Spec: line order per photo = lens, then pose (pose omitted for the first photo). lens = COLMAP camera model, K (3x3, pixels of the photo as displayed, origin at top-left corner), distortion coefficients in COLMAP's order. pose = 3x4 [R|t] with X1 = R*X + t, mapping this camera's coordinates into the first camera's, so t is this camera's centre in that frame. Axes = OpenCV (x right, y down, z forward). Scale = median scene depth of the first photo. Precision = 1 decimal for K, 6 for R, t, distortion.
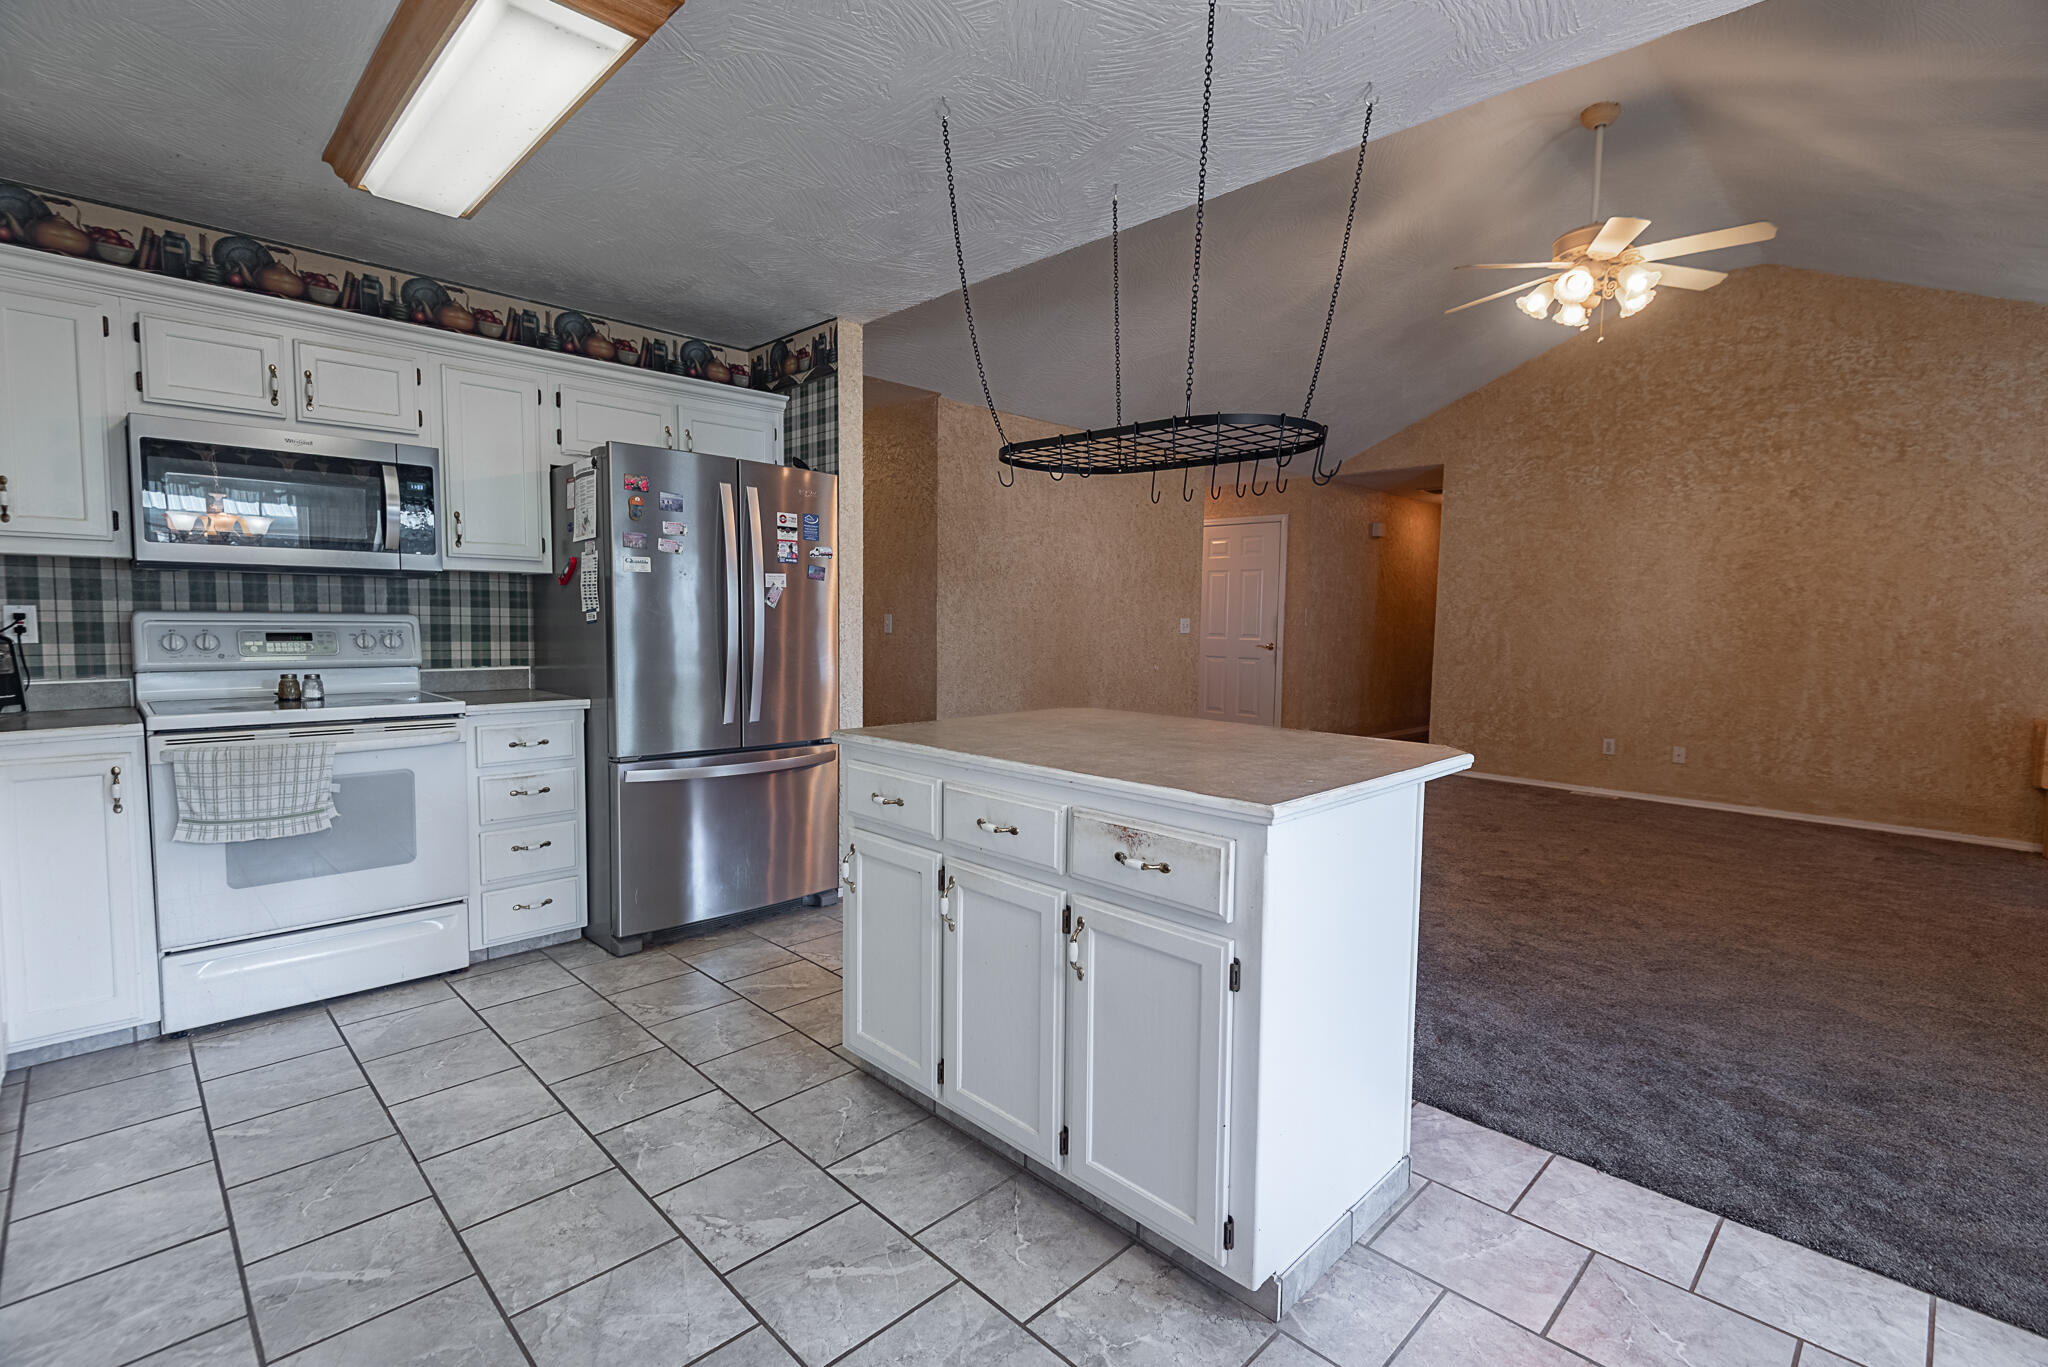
lens RADIAL K [[945.8, 0, 1036.0], [0, 945.8, 679.3], [0, 0, 1]] dist [0.011794, -0.003587]
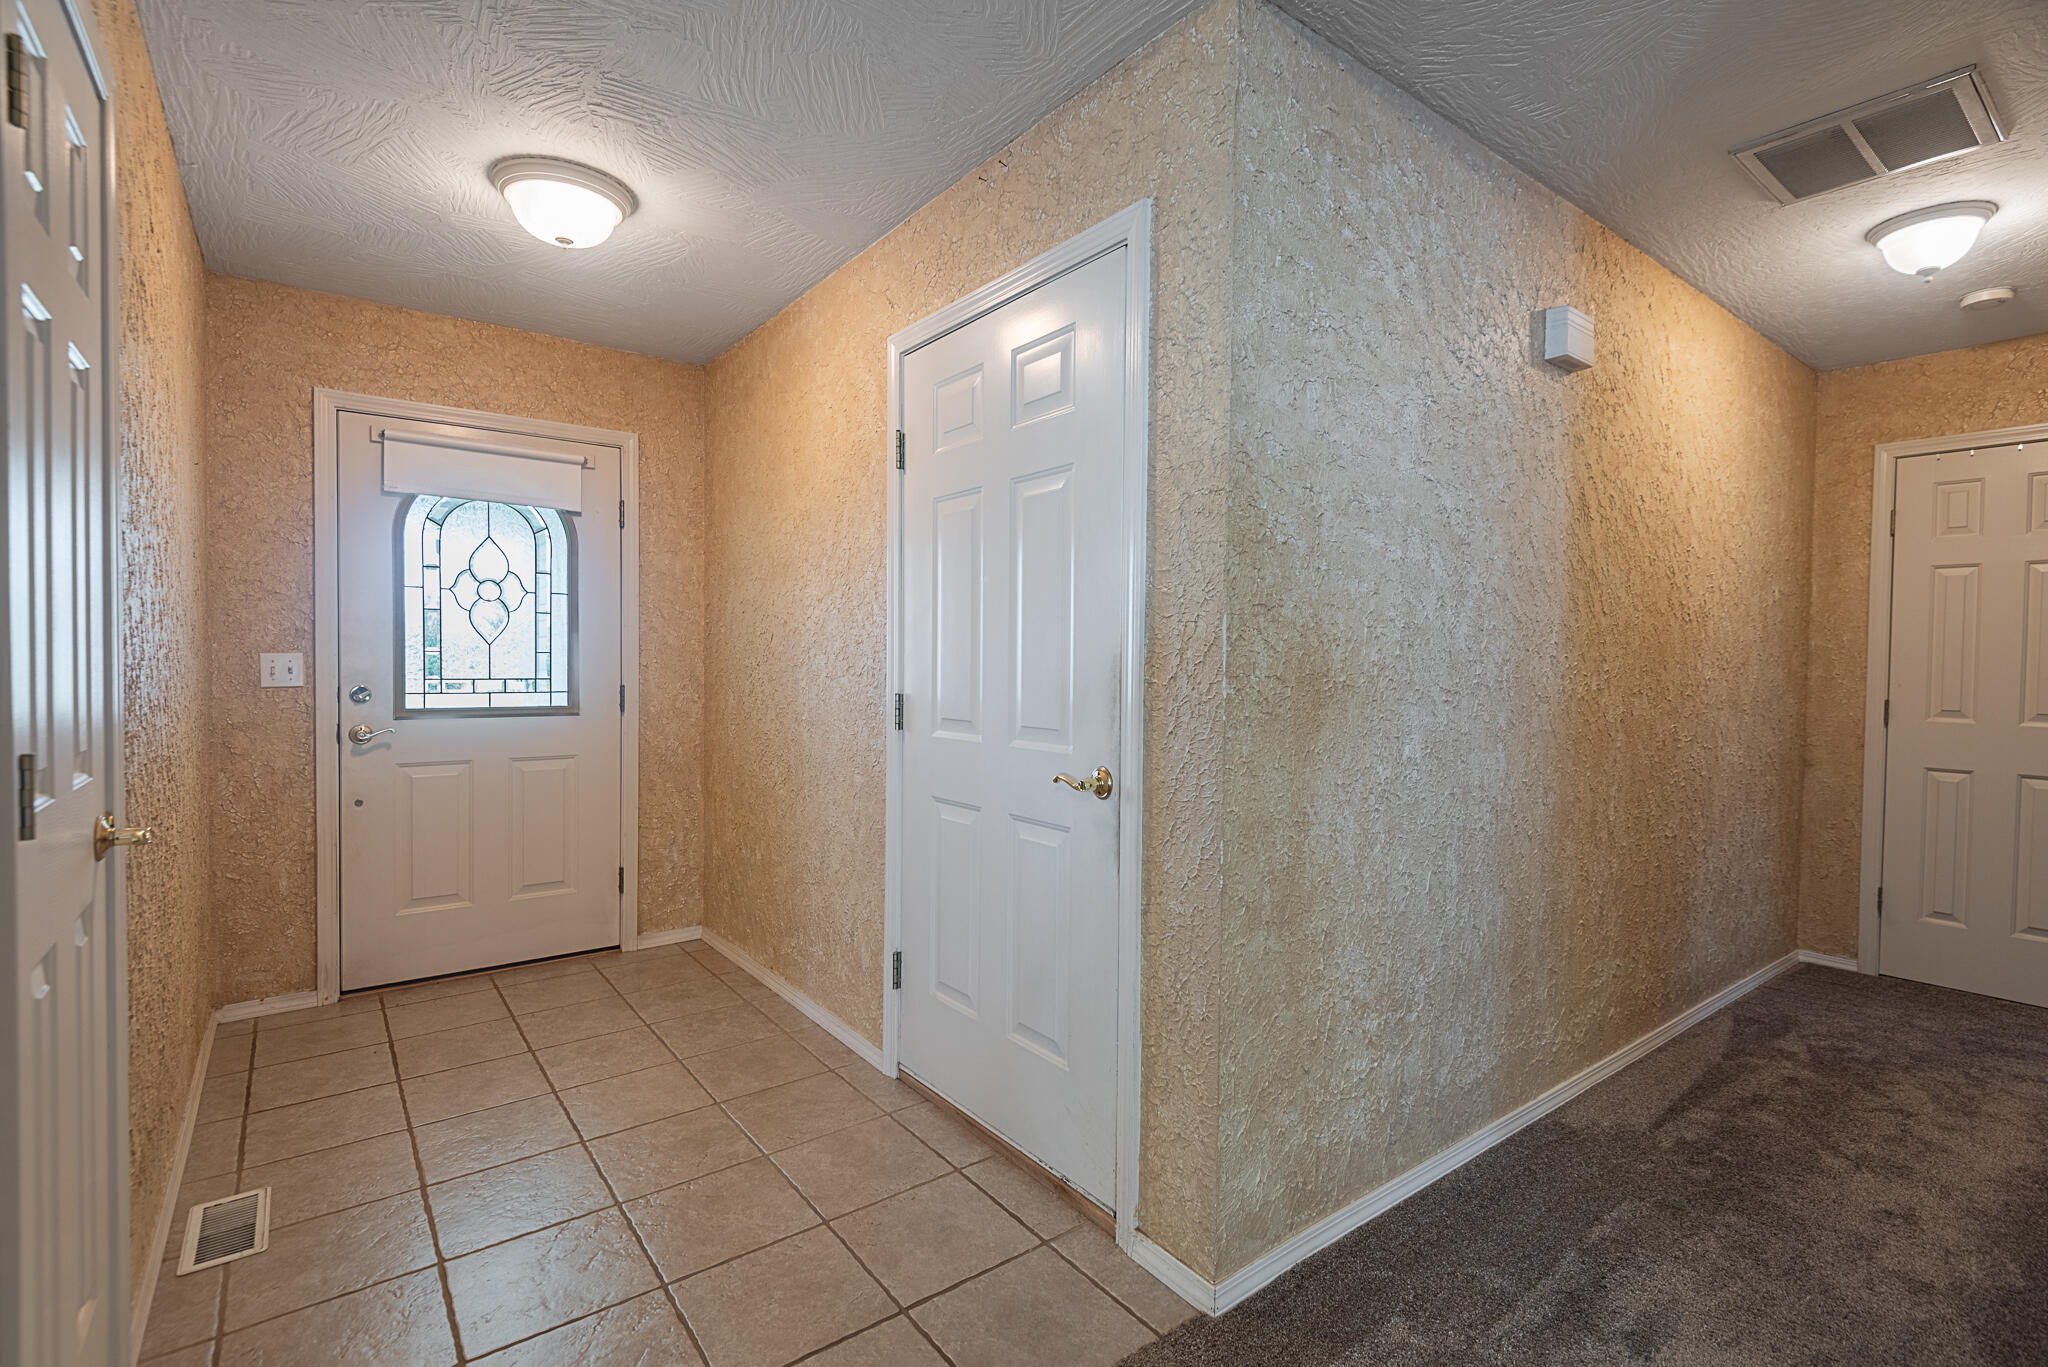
lens RADIAL K [[945.8, 0, 1028.3], [0, 945.8, 684.8], [0, 0, 1]] dist [0.011794, -0.003587]
pose [[0.991033, -0.001983, -0.133606, 0.487473], [-0.004862, 0.998693, -0.050885, -0.087754], [0.133533, 0.051078, 0.989727, 1.428446]]
